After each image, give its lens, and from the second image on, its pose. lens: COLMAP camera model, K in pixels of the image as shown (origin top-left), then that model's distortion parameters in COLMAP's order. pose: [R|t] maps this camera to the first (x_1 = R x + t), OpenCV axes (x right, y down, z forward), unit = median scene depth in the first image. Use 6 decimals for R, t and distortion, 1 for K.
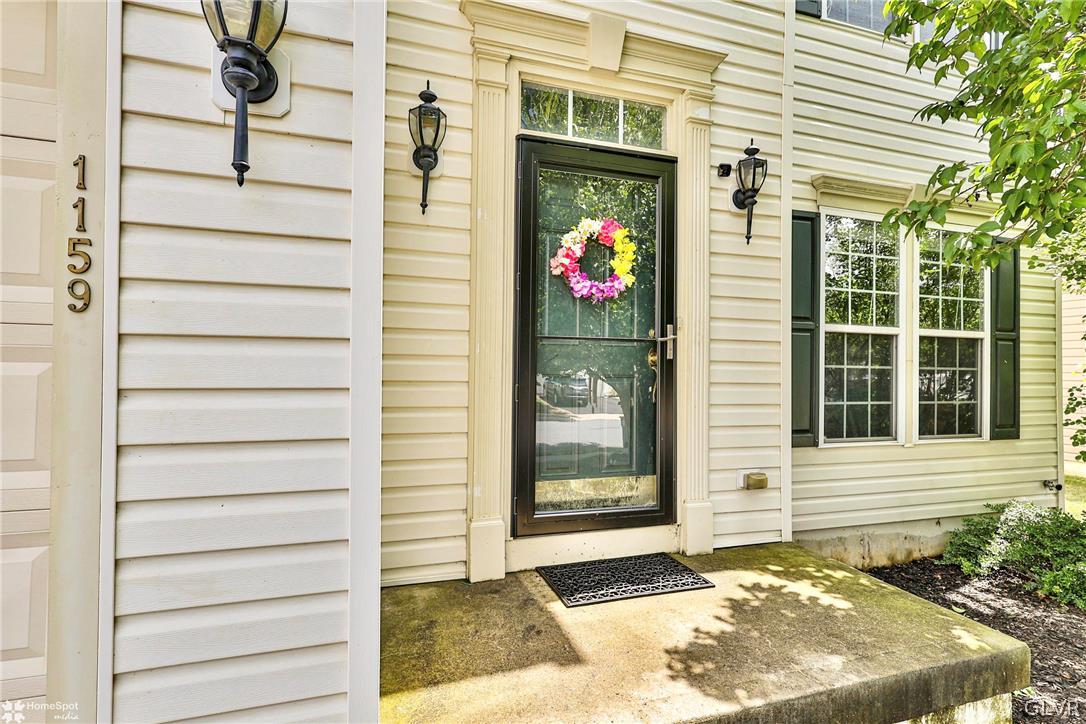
lens RADIAL K [[538.3, 0, 545.4], [0, 538.3, 350.5], [0, 0, 1]] dist [0.000089, 0.000400]
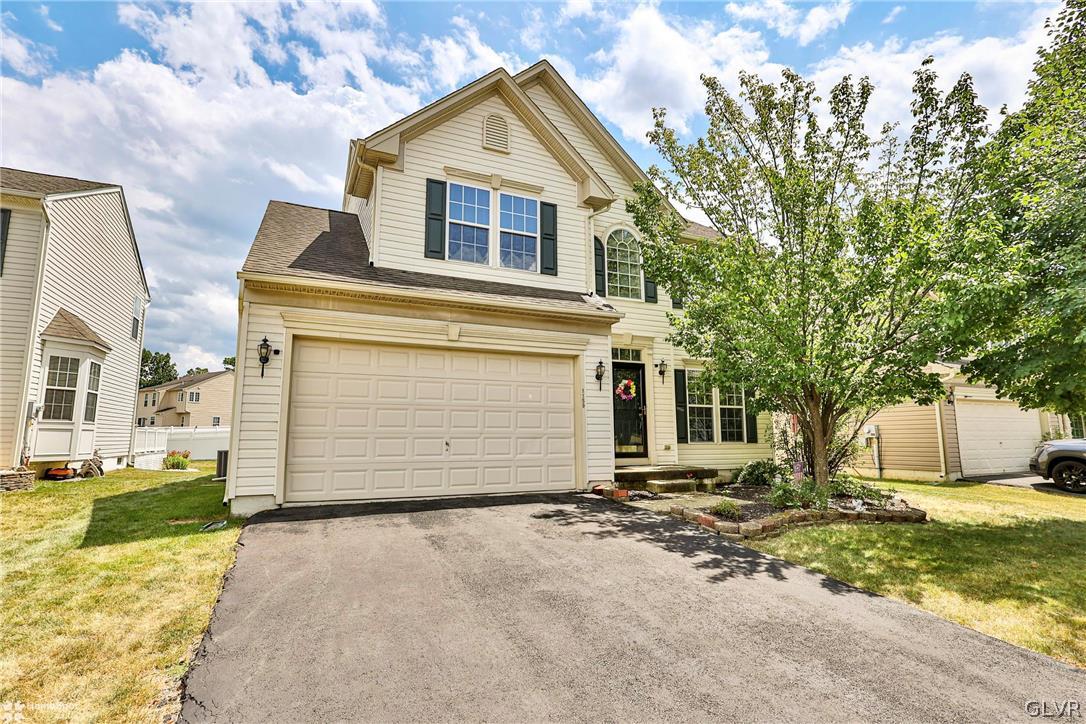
lens RADIAL K [[538.3, 0, 545.4], [0, 538.3, 350.5], [0, 0, 1]] dist [0.000089, 0.000400]
pose [[0.992232, 0.002844, 0.124371, -0.958508], [0.013580, 0.991289, -0.131006, 0.054604], [-0.123660, 0.131677, 0.983549, -2.773981]]
